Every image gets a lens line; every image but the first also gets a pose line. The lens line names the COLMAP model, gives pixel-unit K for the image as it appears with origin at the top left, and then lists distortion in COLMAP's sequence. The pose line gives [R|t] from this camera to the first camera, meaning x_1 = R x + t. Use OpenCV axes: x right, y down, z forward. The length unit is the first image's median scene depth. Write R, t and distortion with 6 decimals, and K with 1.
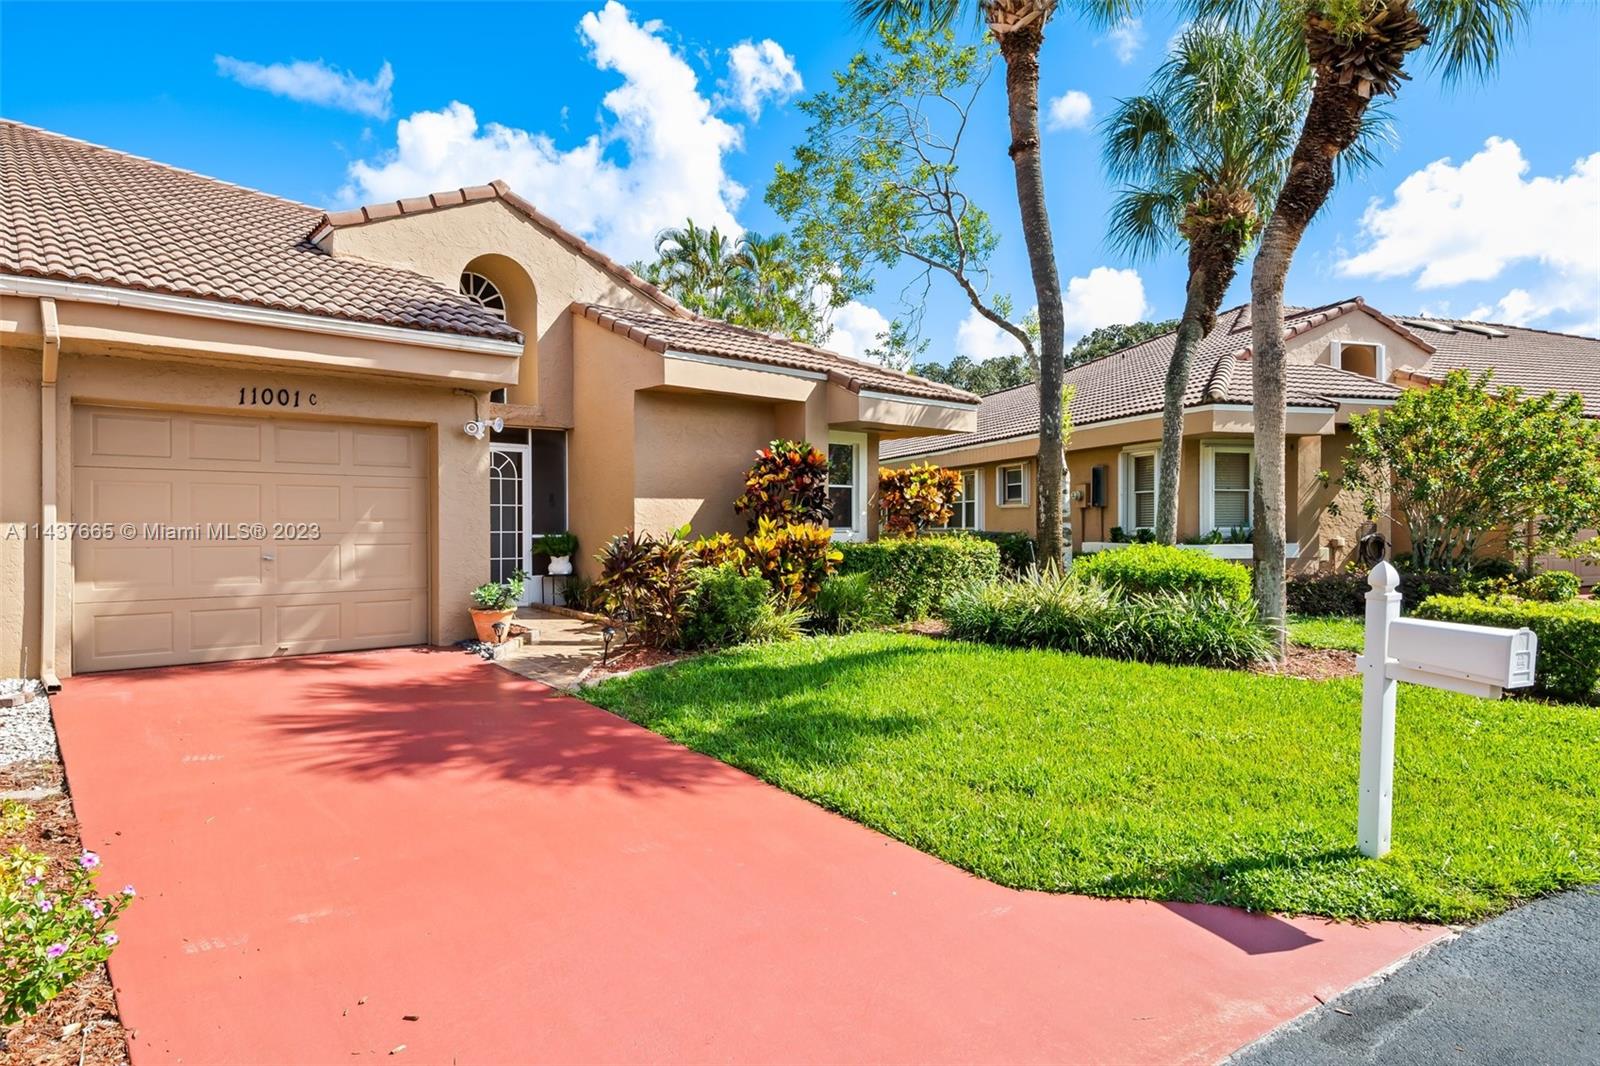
lens RADIAL K [[972.9, 0, 800.6], [0, 972.9, 536.6], [0, 0, 1]] dist [0.001642, -0.000445]
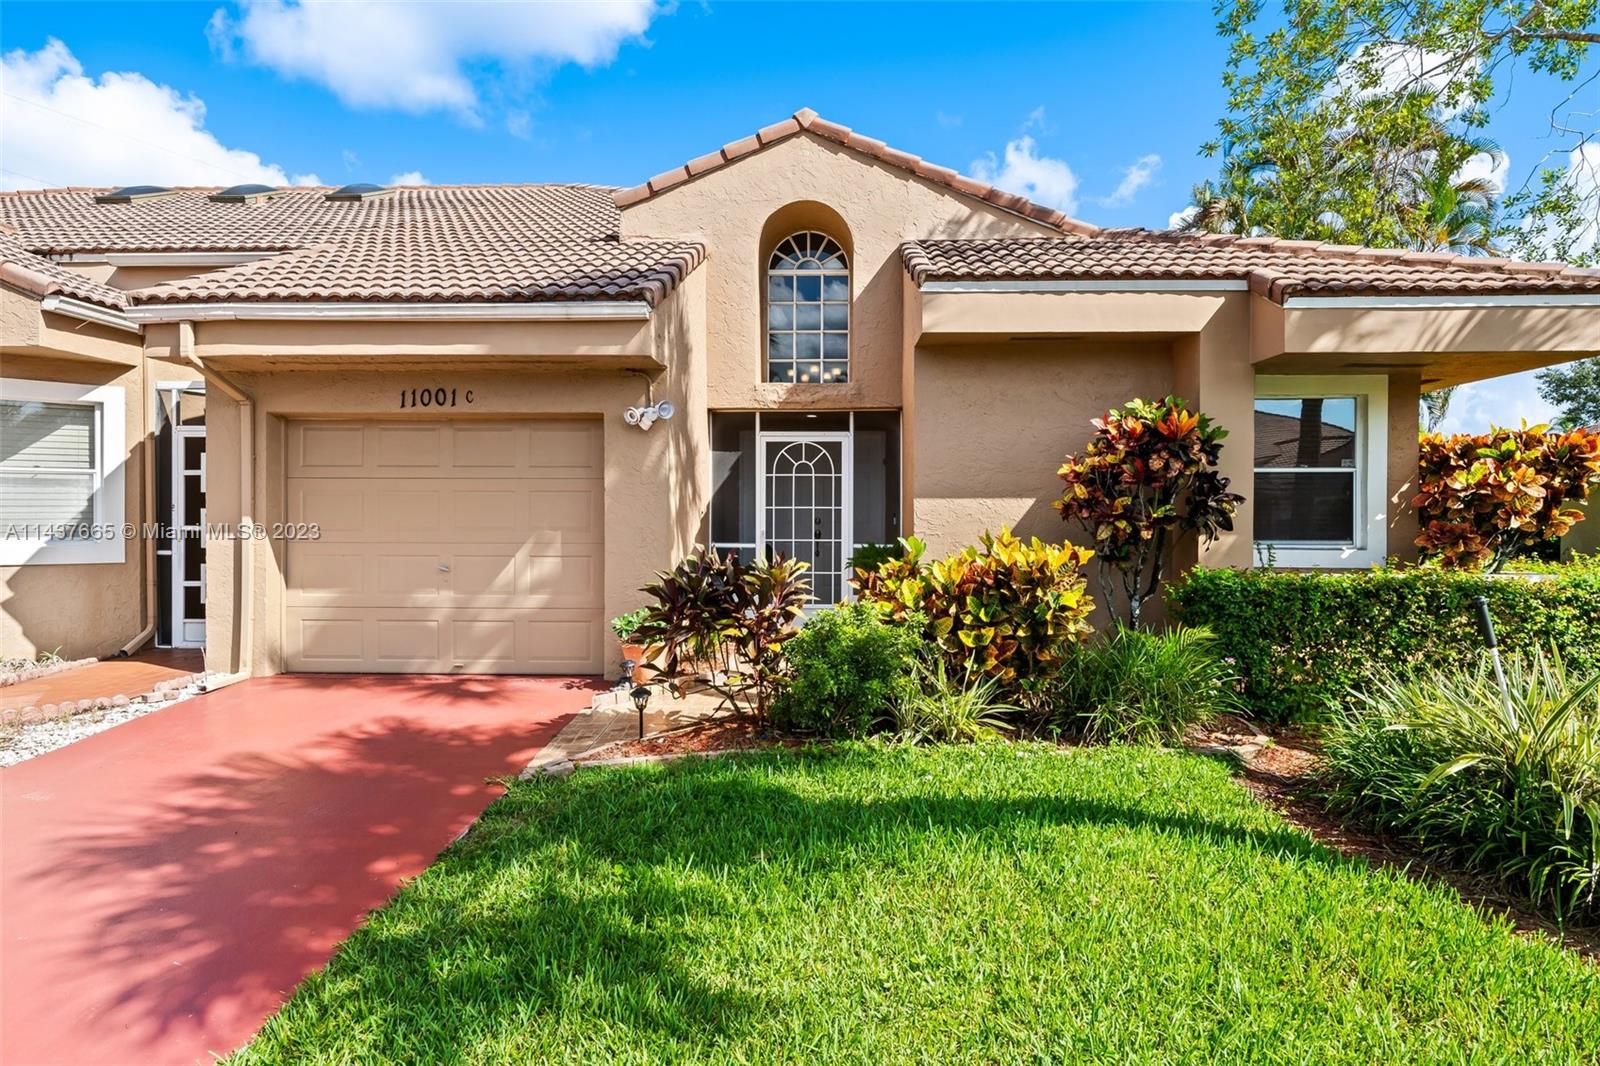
lens RADIAL K [[976.0, 0, 799.1], [0, 976.0, 518.2], [0, 0, 1]] dist [0.015525, 0.000238]
pose [[0.711224, 0.003434, -0.702957, 0.268998], [-0.010603, 0.999927, -0.005844, -0.019109], [0.702886, 0.011610, 0.711208, 0.425583]]
